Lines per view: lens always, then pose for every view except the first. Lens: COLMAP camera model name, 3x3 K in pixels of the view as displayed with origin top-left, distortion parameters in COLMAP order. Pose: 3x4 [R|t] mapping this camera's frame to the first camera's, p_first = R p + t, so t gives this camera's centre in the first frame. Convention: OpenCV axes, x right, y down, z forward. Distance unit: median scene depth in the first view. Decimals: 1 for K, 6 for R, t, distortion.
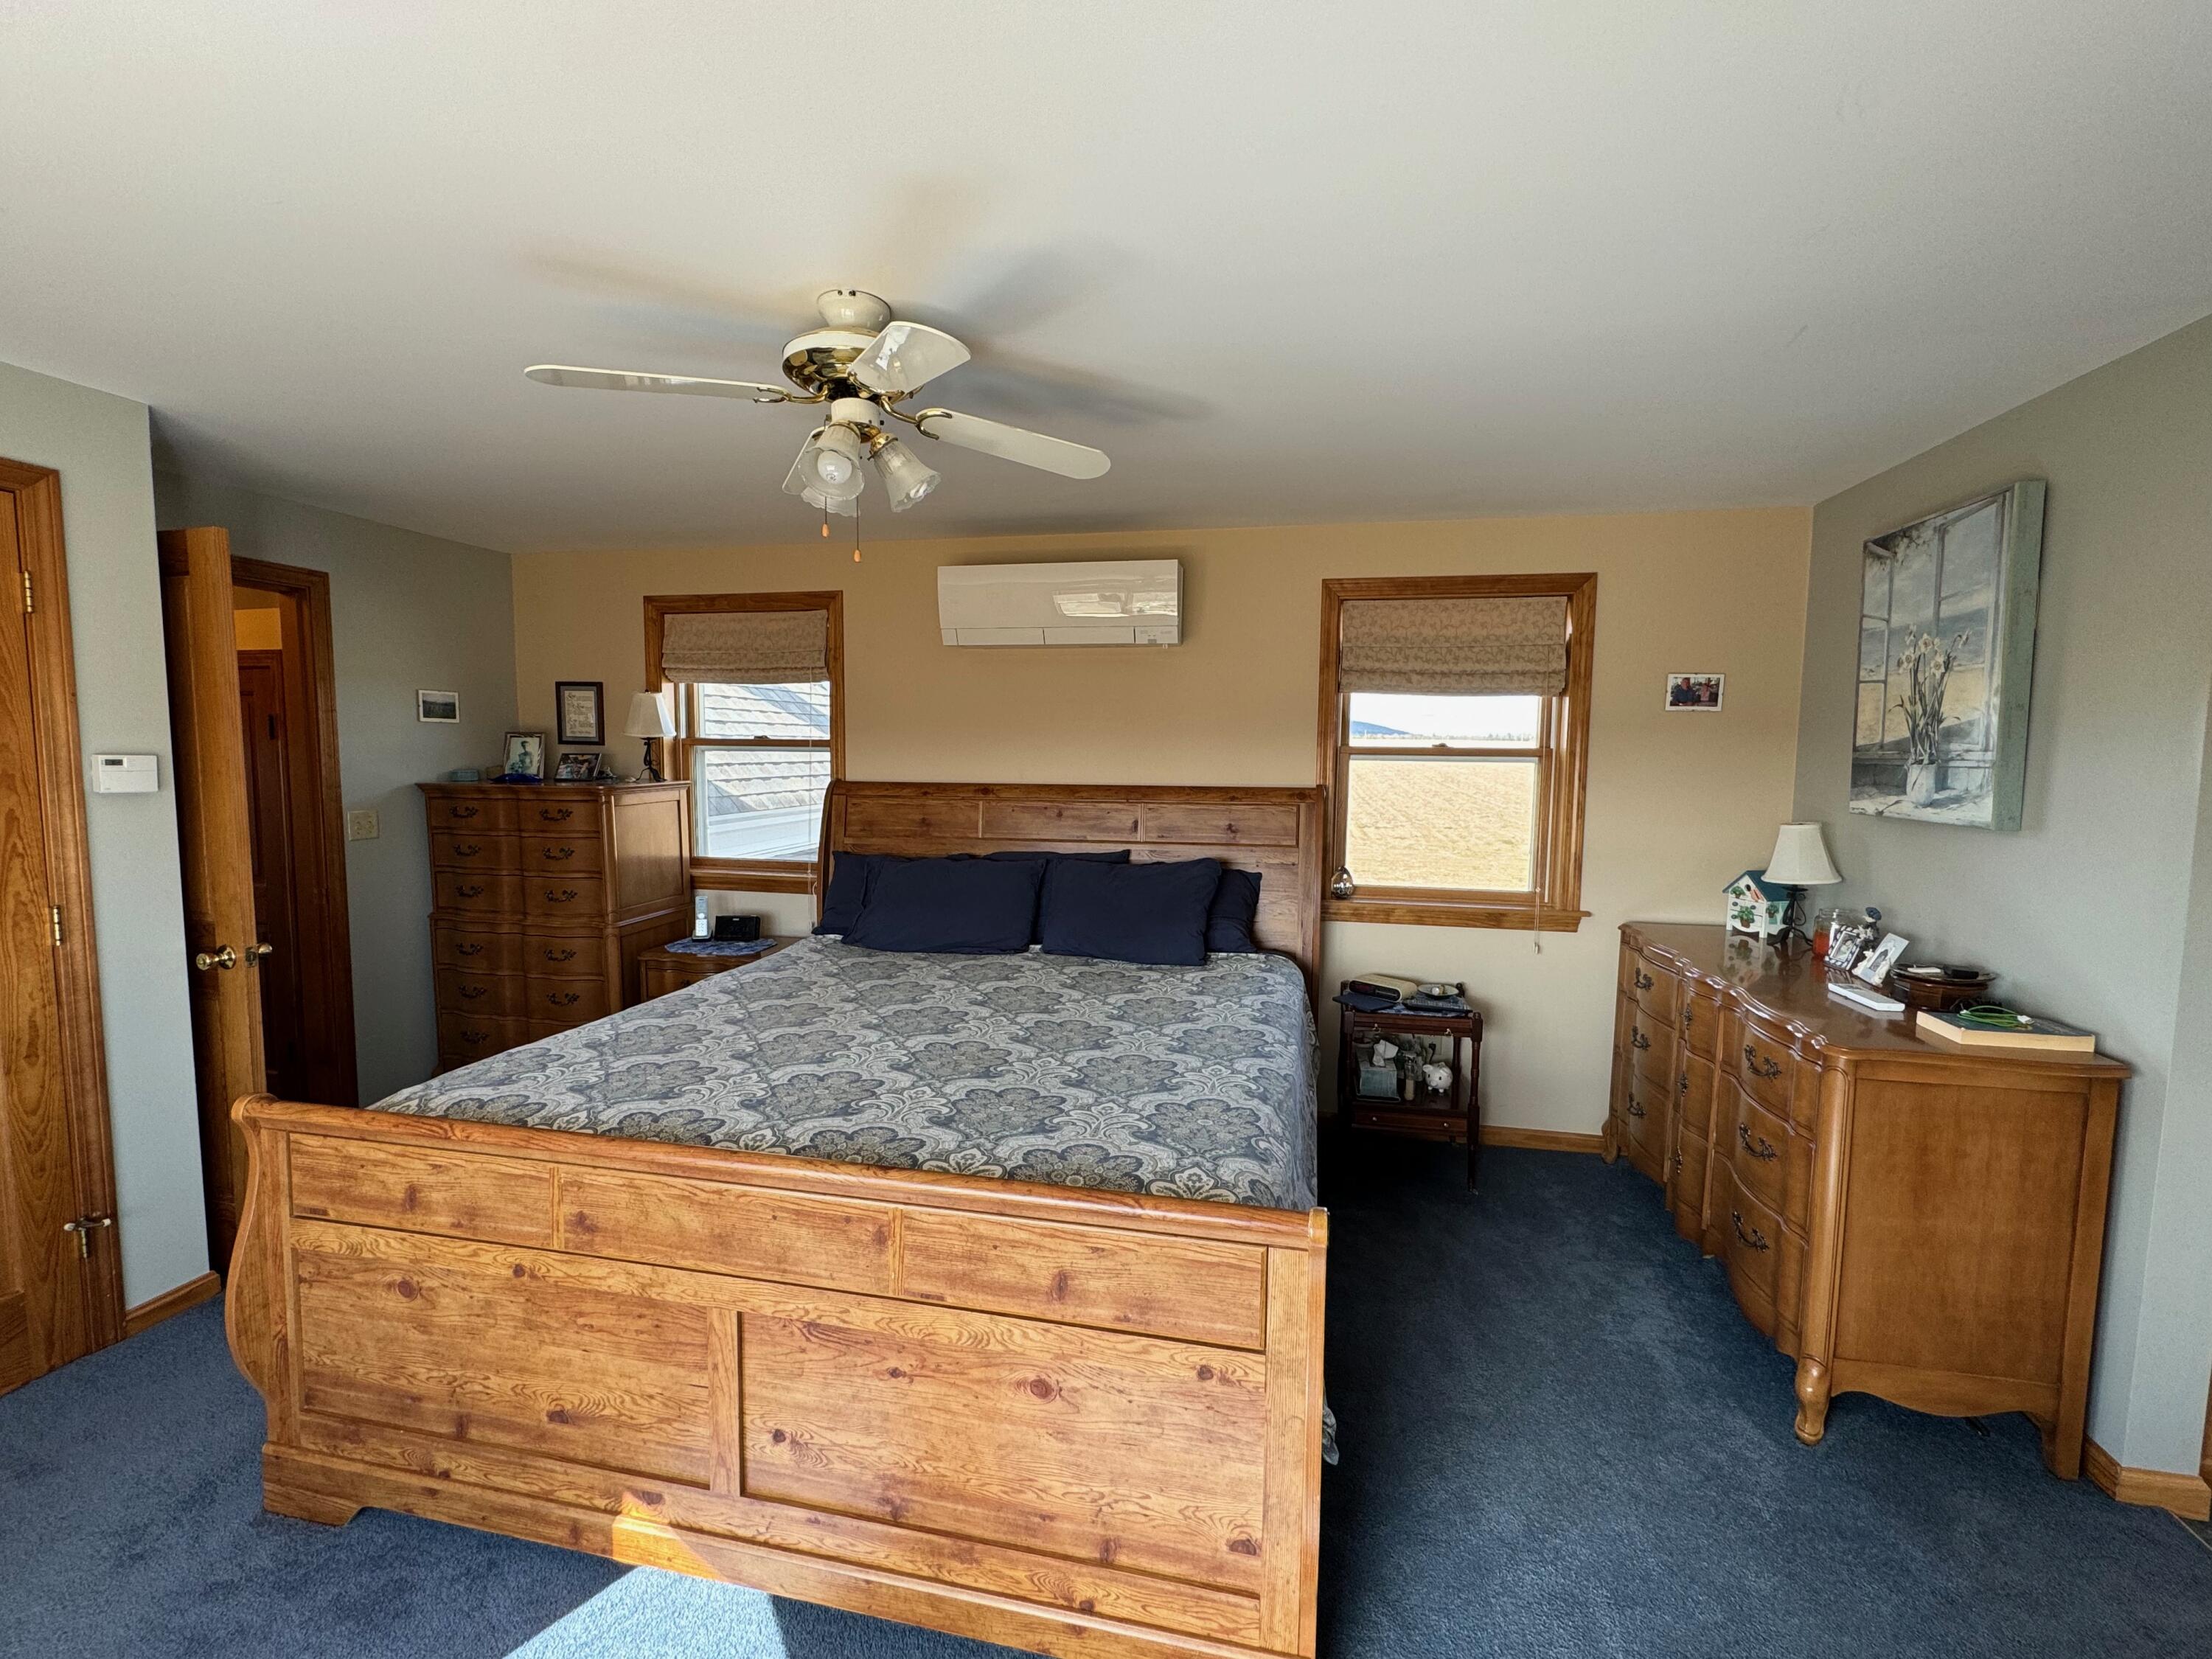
lens RADIAL K [[944.2, 0, 1106.0], [0, 944.2, 829.5], [0, 0, 1]] dist [-0.001334, 0.000412]
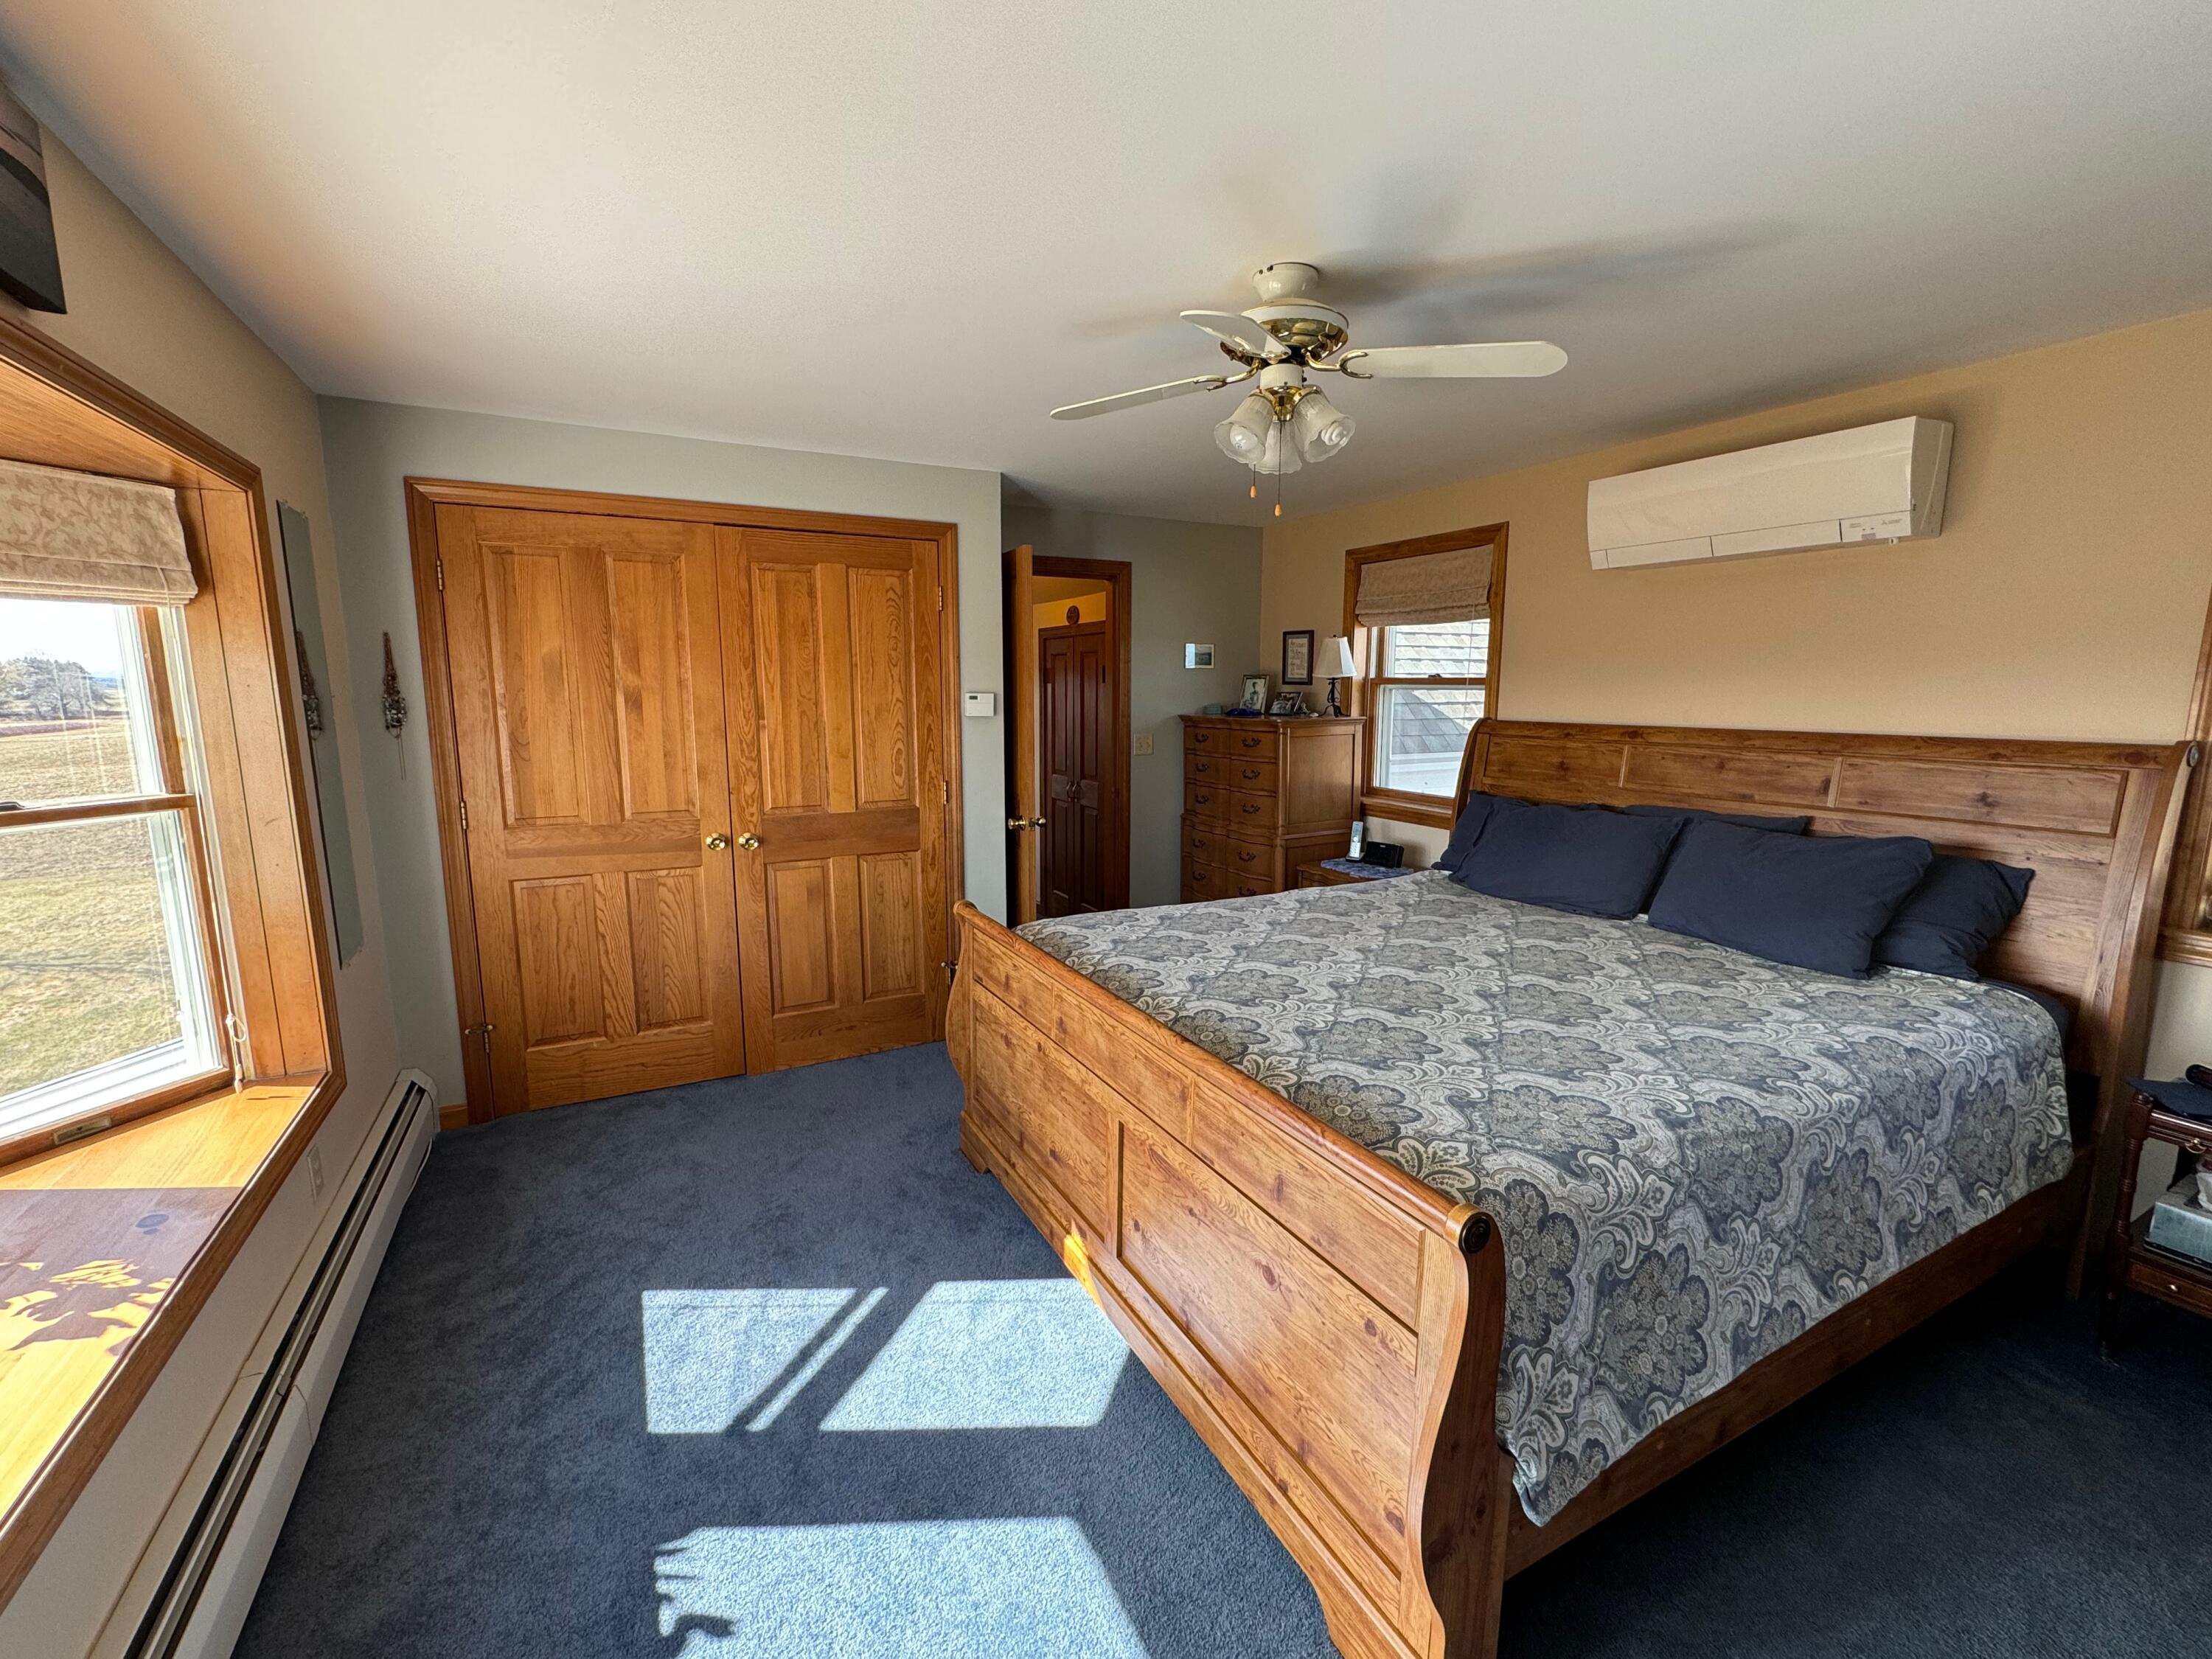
lens RADIAL K [[944.2, 0, 1106.0], [0, 944.2, 829.5], [0, 0, 1]] dist [-0.001334, 0.000412]
pose [[0.639296, 0.108640, -0.761248, 0.344836], [-0.060044, 0.994000, 0.091431, -0.005531], [0.766613, -0.012743, 0.641983, 0.093888]]
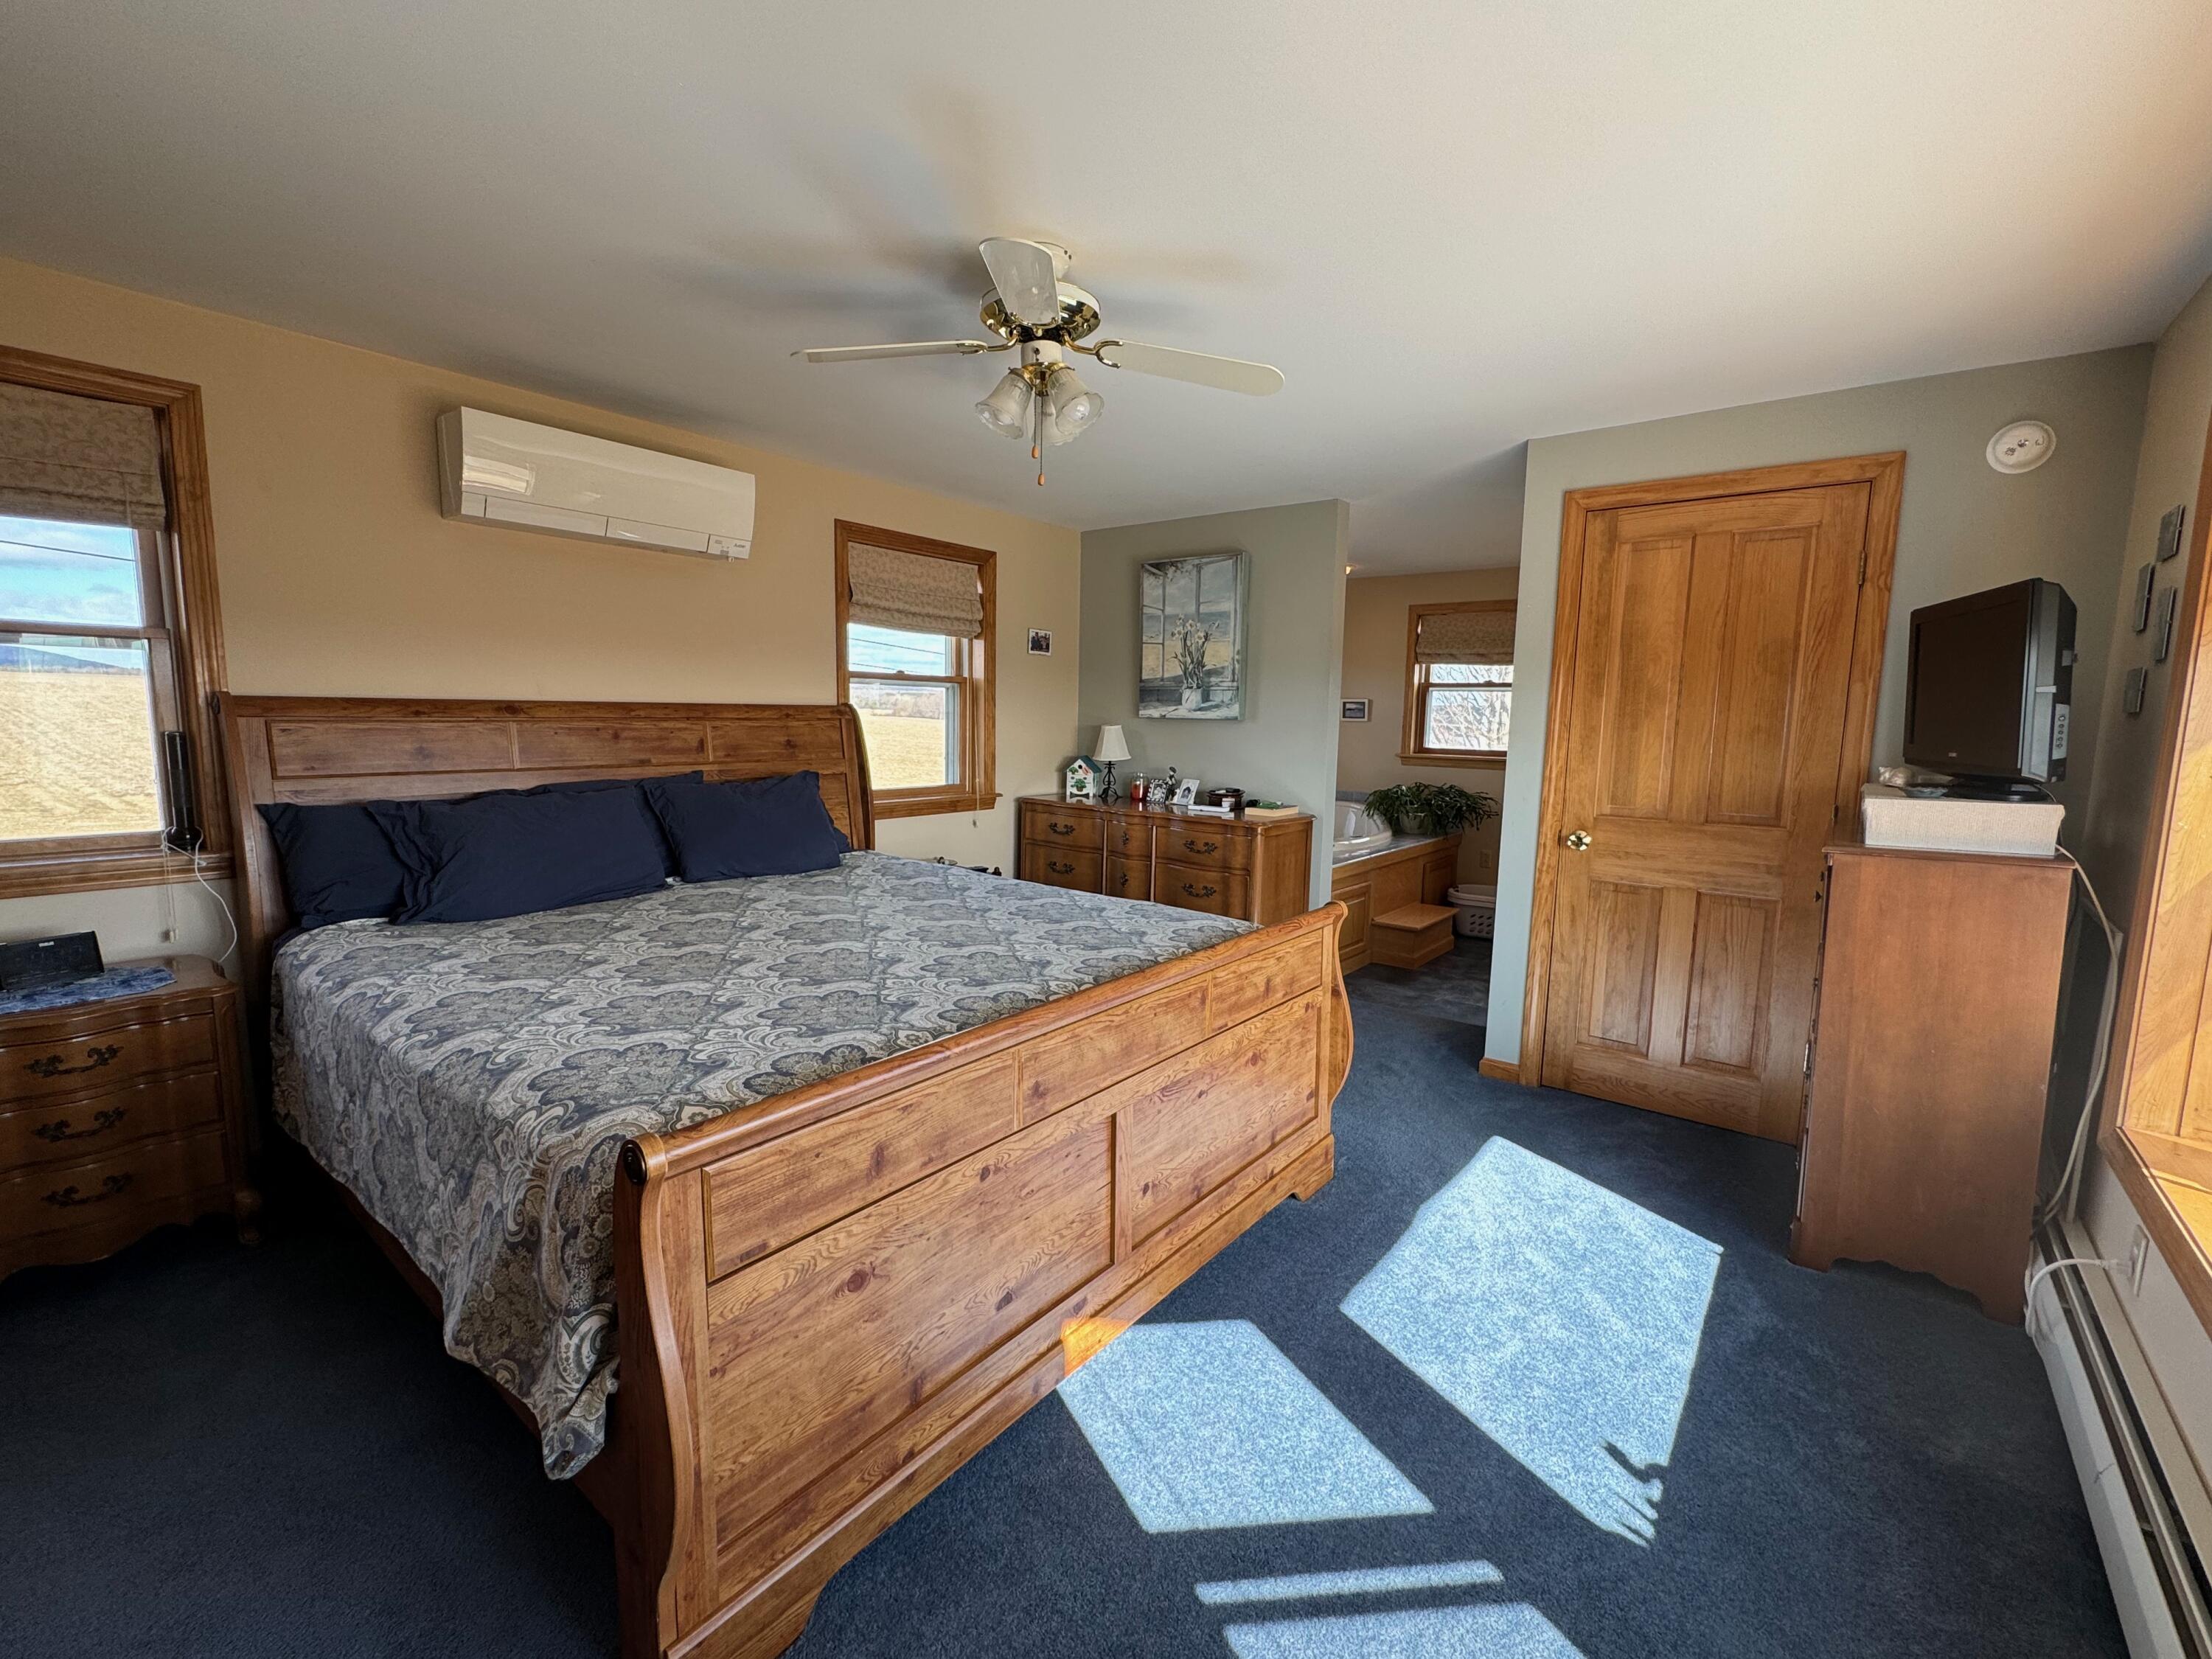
lens RADIAL K [[938.2, 0, 1106.0], [0, 938.2, 829.5], [0, 0, 1]] dist [0.000710, 0.000034]
pose [[0.440687, -0.112741, 0.890553, -0.913205], [0.061563, 0.993542, 0.095315, 0.021815], [-0.895547, 0.012821, 0.444782, 0.300567]]
